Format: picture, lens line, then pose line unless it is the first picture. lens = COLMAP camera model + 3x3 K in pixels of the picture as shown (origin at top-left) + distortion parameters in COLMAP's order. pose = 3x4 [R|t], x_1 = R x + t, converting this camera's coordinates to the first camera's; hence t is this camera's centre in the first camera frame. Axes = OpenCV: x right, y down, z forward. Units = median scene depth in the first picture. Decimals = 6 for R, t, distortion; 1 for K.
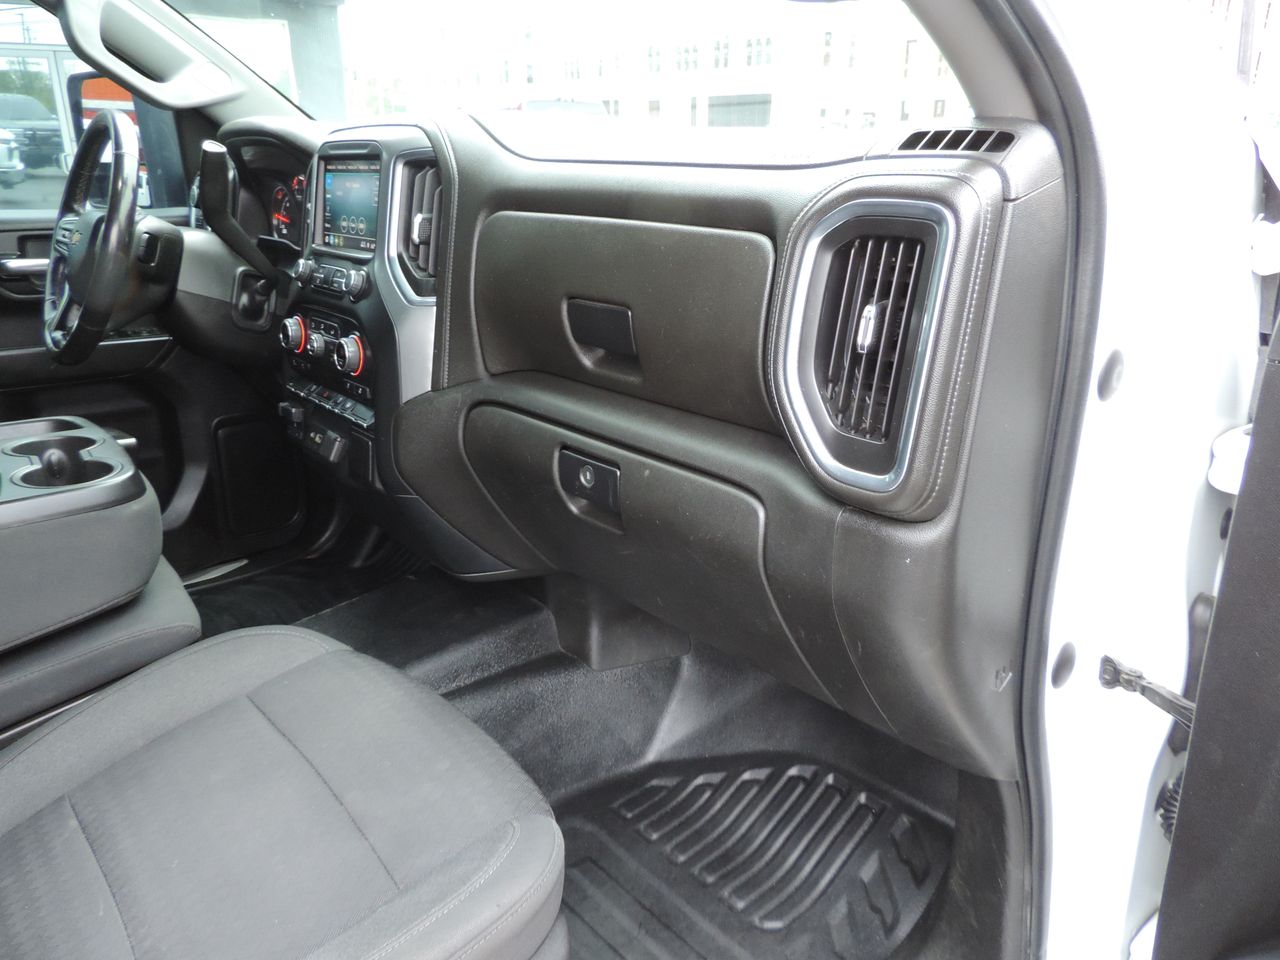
lens RADIAL K [[905.1, 0, 636.1], [0, 905.1, 475.6], [0, 0, 1]] dist [-0.013909, -0.003328]
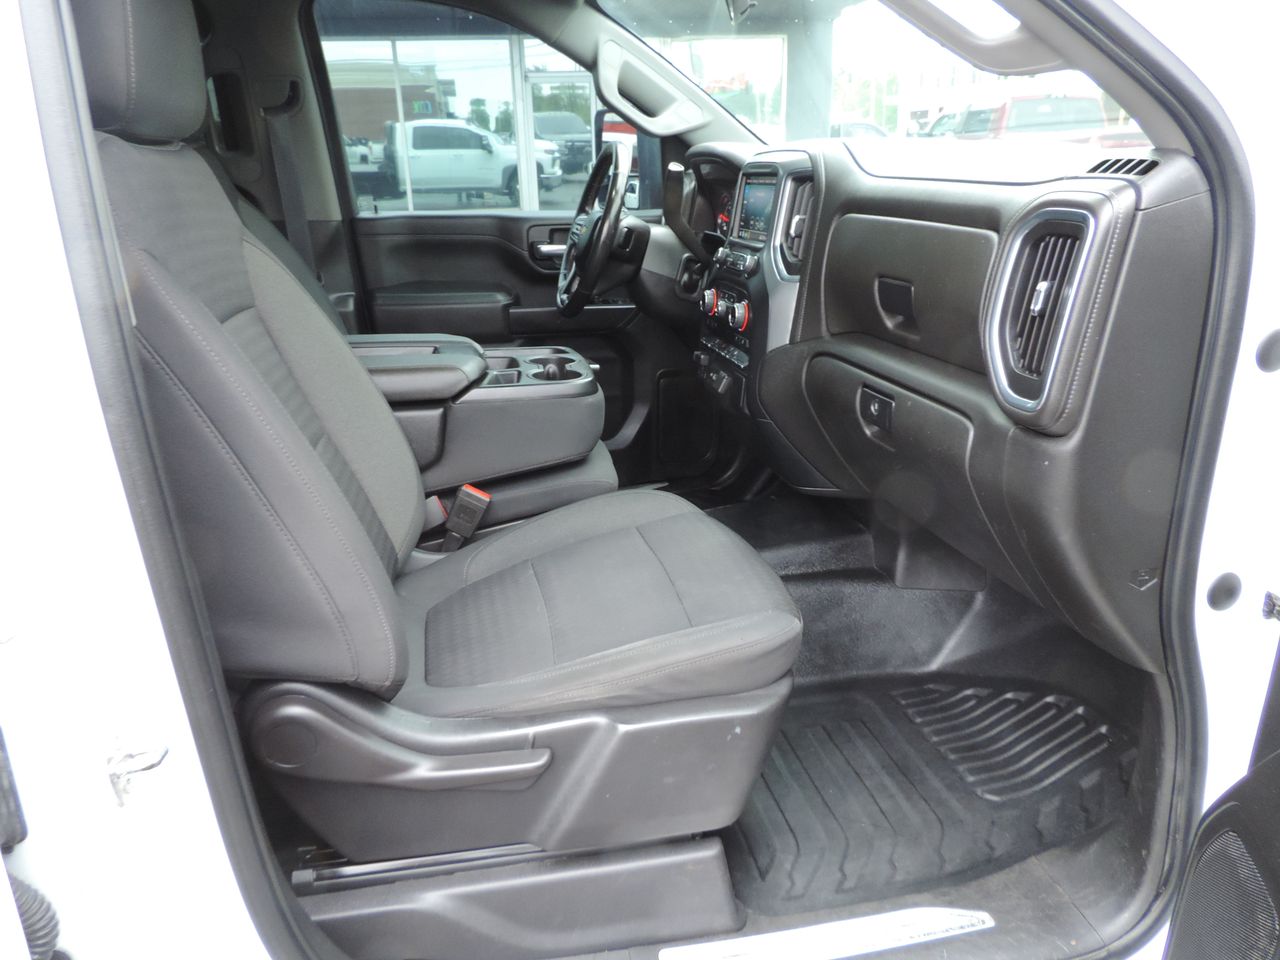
lens RADIAL K [[895.5, 0, 628.6], [0, 895.5, 483.2], [0, 0, 1]] dist [-0.041557, 0.010399]
pose [[0.876154, 0.140102, -0.461222, 0.195064], [-0.135262, 0.989844, 0.043729, 0.080519], [0.462665, 0.024072, 0.886207, -0.281372]]
